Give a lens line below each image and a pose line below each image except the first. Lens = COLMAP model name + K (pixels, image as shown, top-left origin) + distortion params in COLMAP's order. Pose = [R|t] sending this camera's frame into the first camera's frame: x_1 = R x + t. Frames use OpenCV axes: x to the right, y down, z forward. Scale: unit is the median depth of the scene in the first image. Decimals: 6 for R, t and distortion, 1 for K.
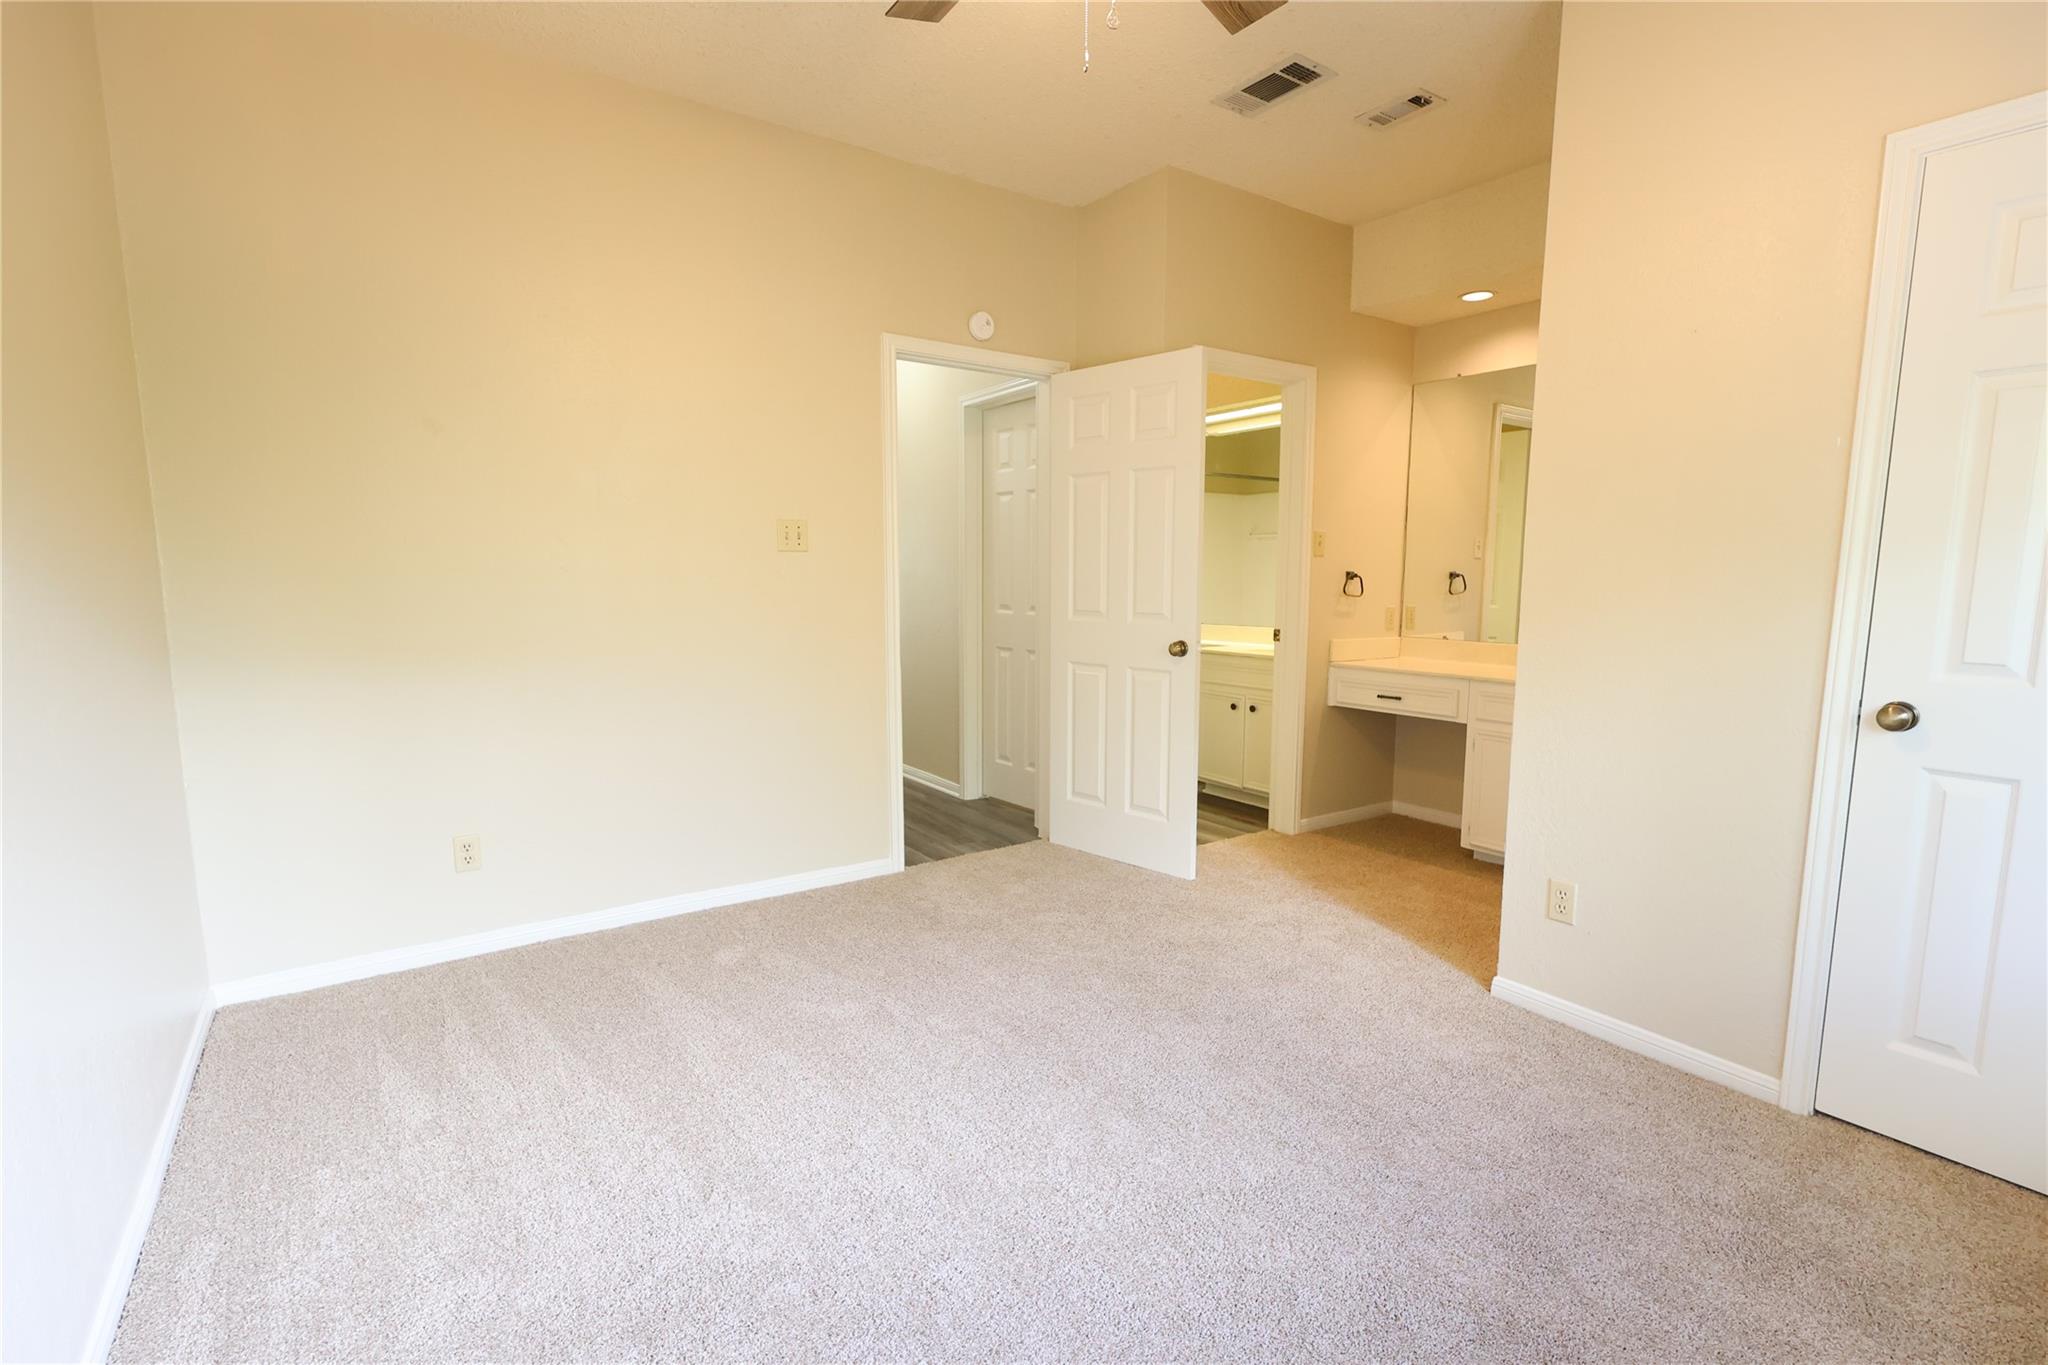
lens RADIAL K [[944.3, 0, 1025.7], [0, 944.3, 684.5], [0, 0, 1]] dist [0.001961, 0.000614]
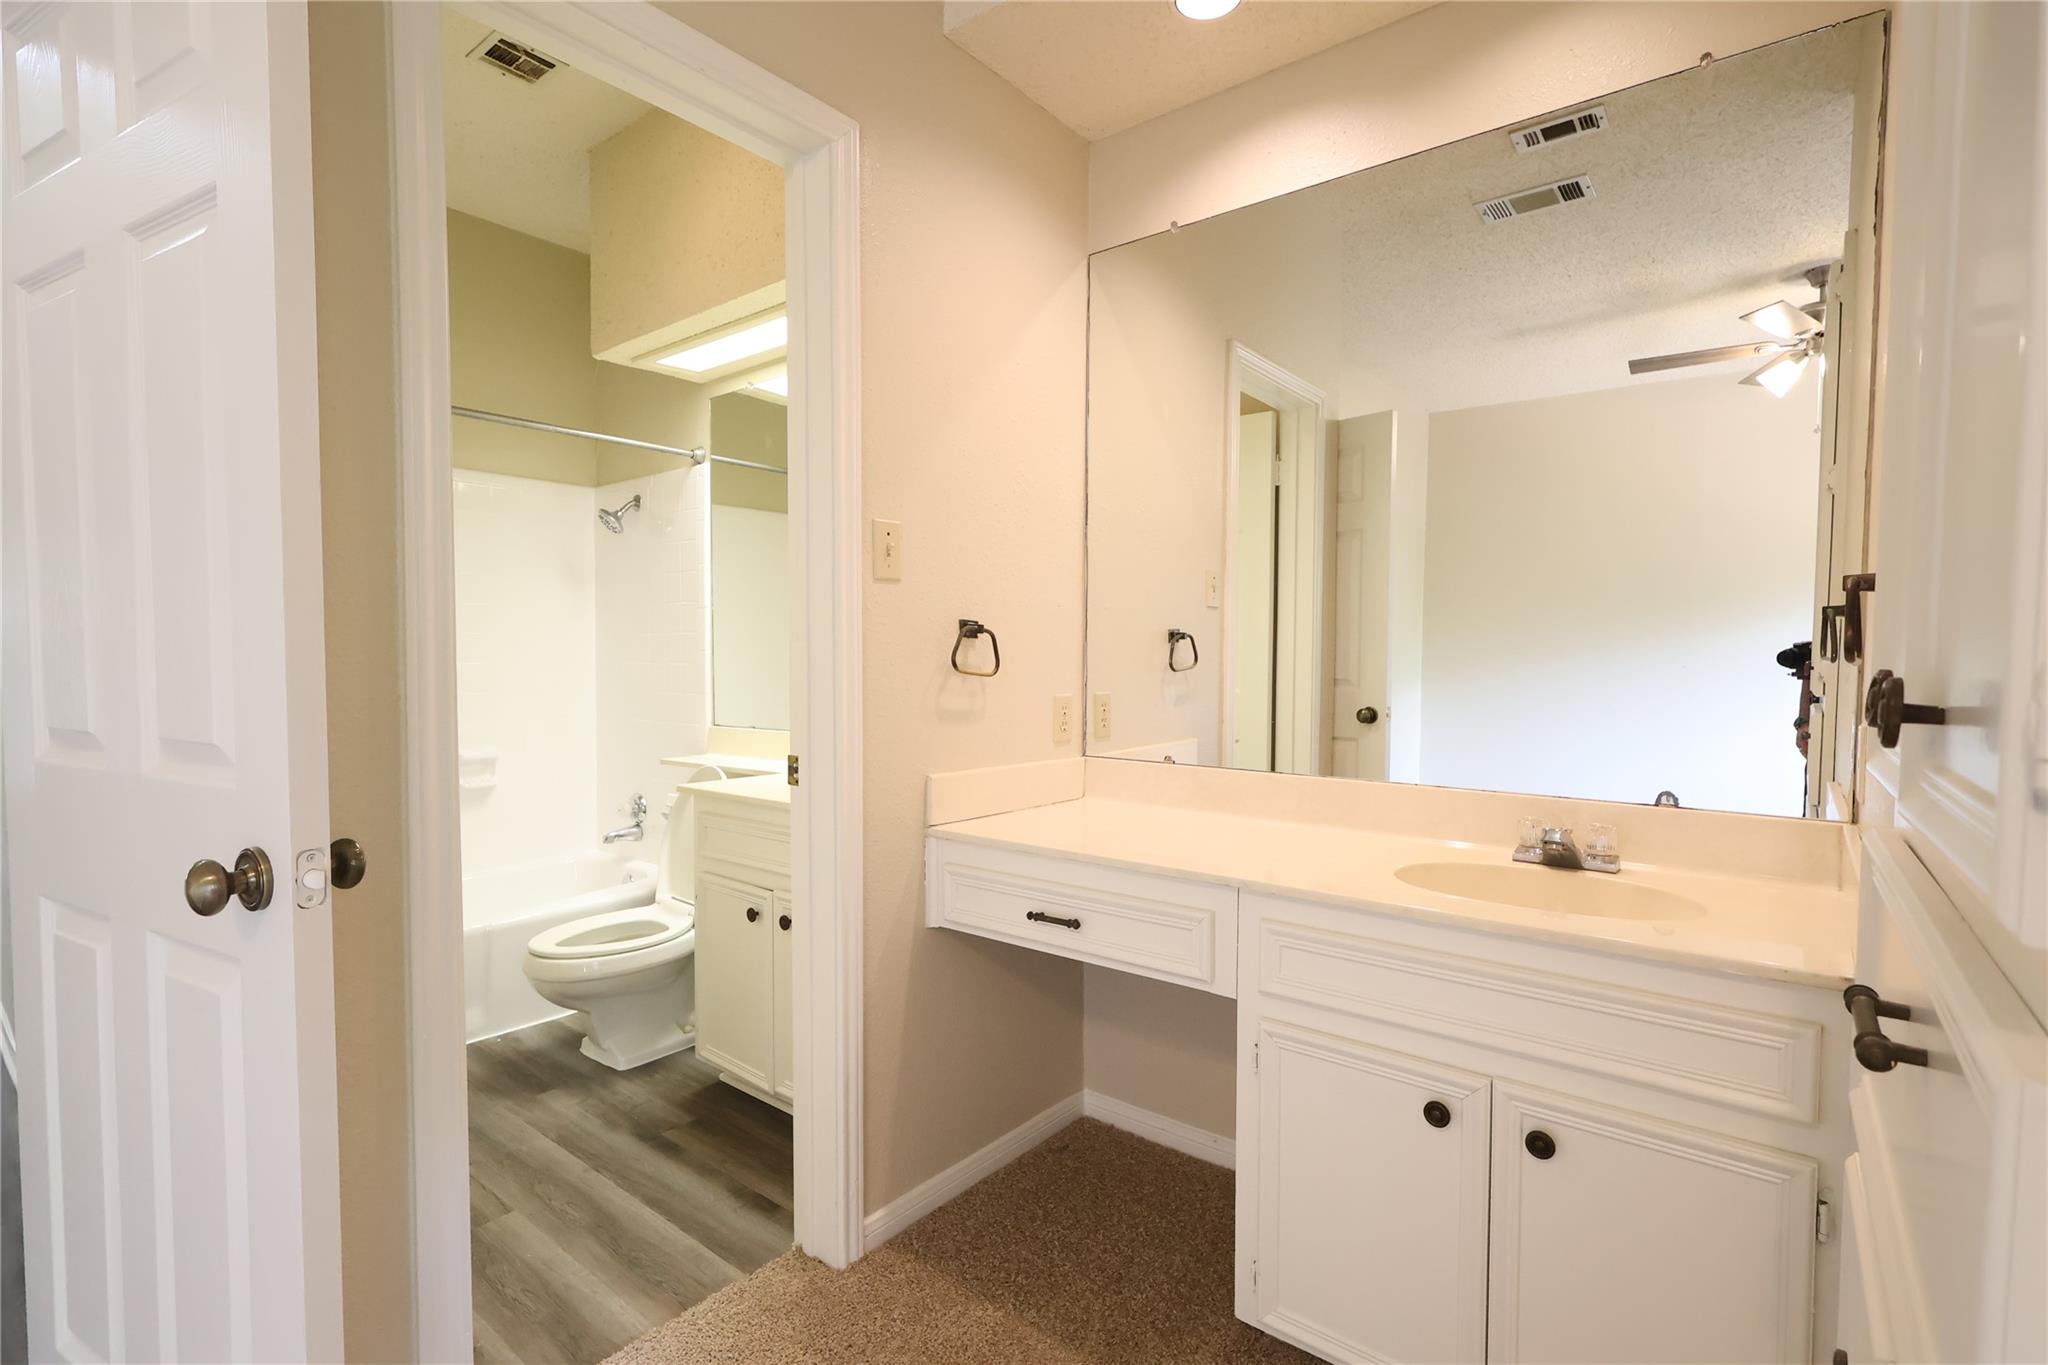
lens RADIAL K [[944.3, 0, 1006.5], [0, 944.3, 688.1], [0, 0, 1]] dist [0.001961, 0.000614]
pose [[0.965764, -0.010134, 0.259225, 0.244425], [0.030761, 0.996660, -0.075642, -0.053086], [-0.257592, 0.081026, 0.962850, 0.566723]]
